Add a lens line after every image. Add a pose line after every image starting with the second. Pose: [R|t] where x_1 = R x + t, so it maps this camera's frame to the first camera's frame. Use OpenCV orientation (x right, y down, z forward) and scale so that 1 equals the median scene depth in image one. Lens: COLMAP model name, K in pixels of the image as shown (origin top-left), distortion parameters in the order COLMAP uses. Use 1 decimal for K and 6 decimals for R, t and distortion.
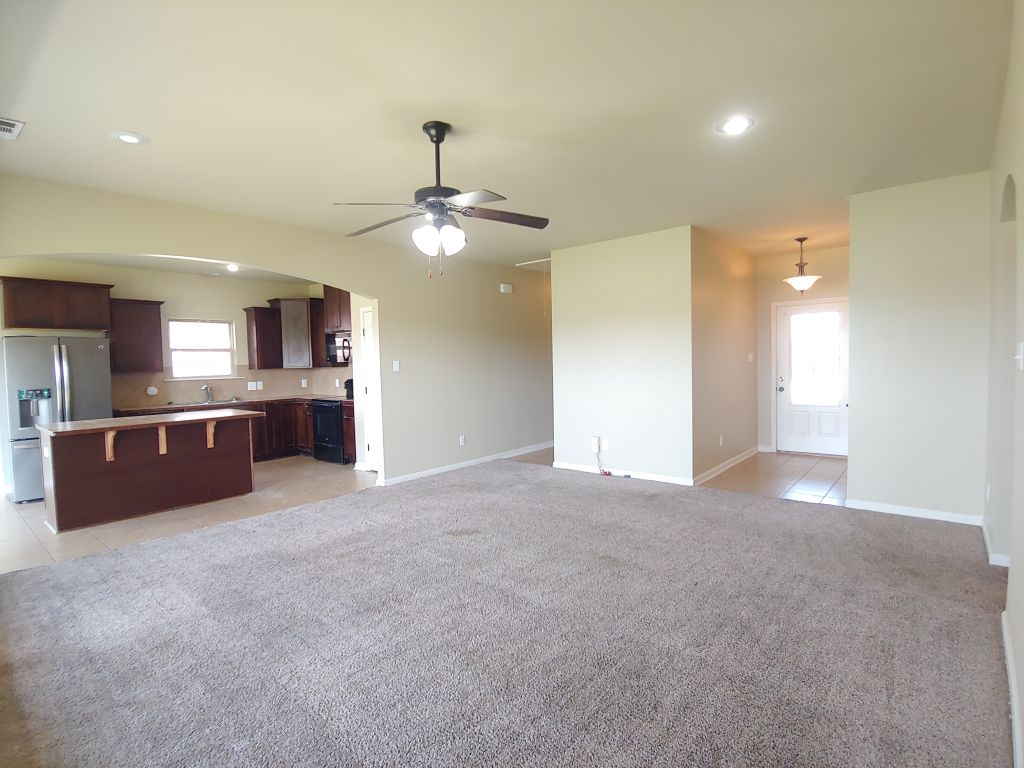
lens RADIAL K [[522.6, 0, 511.2], [0, 522.6, 393.1], [0, 0, 1]] dist [-0.002468, -0.005453]
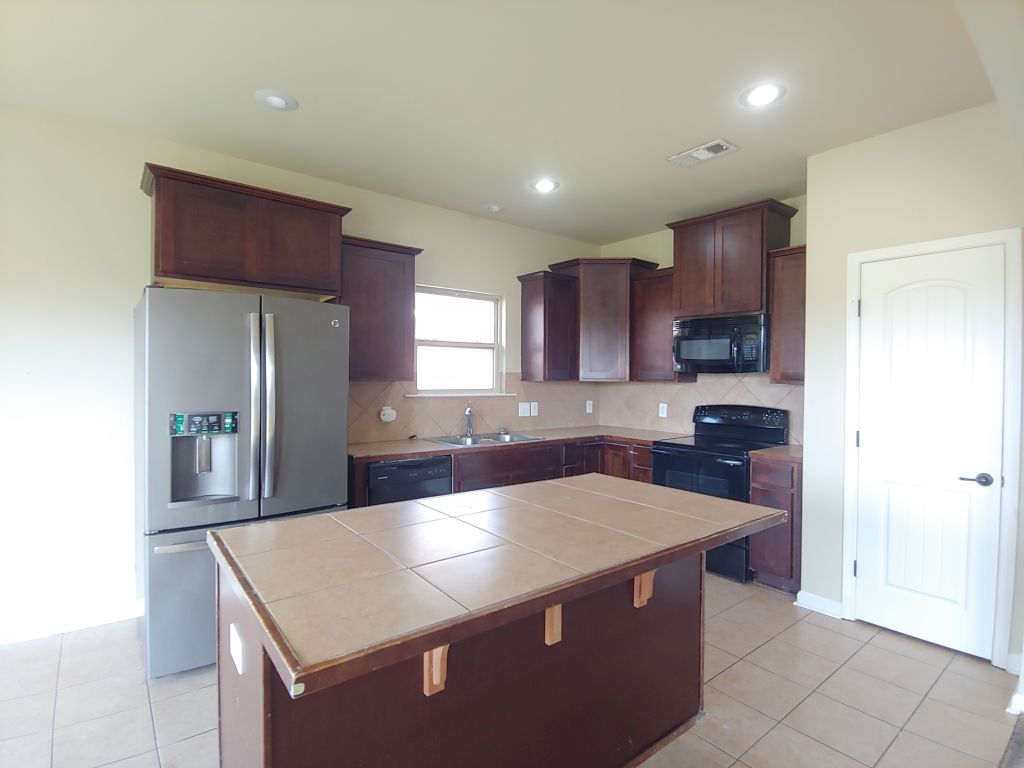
lens RADIAL K [[522.6, 0, 513.9], [0, 522.6, 386.9], [0, 0, 1]] dist [-0.002468, -0.005453]
pose [[0.983058, 0.036584, -0.179608, -0.460011], [-0.044226, 0.998271, -0.038730, -0.017649], [0.177881, 0.046017, 0.982976, 0.483467]]
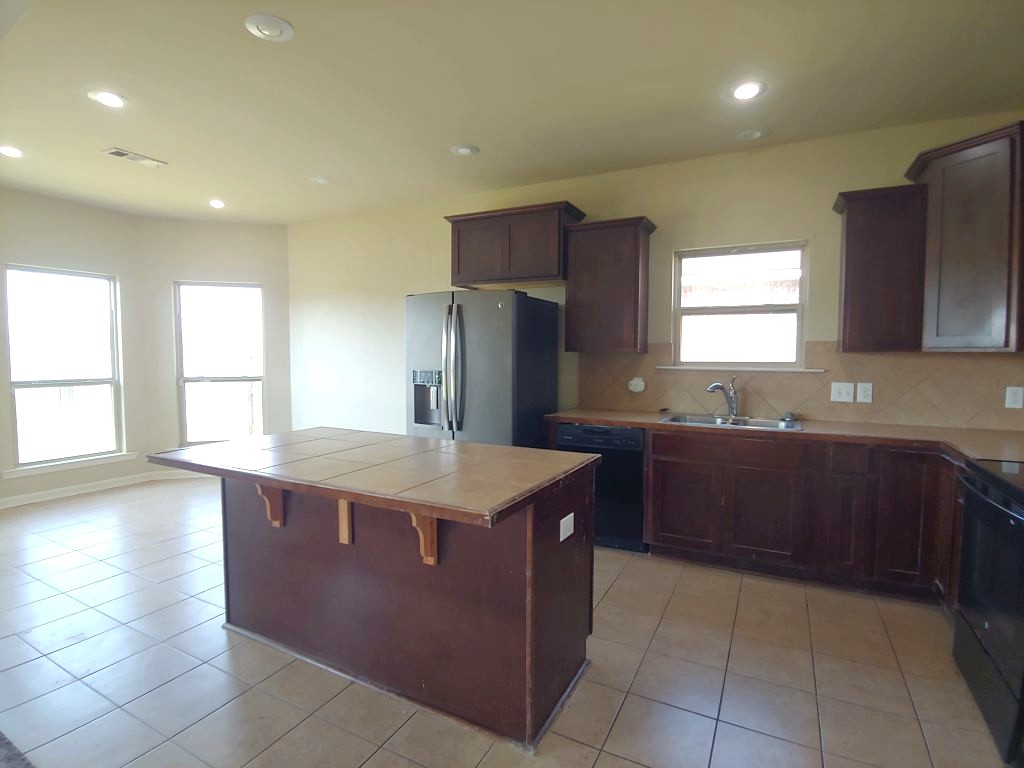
lens RADIAL K [[522.6, 0, 510.9], [0, 522.6, 385.0], [0, 0, 1]] dist [-0.002468, -0.005453]
pose [[0.235945, 0.085211, -0.968023, -0.176179], [-0.069761, 0.995063, 0.070588, -0.034368], [0.969259, 0.050875, 0.240725, 0.729989]]
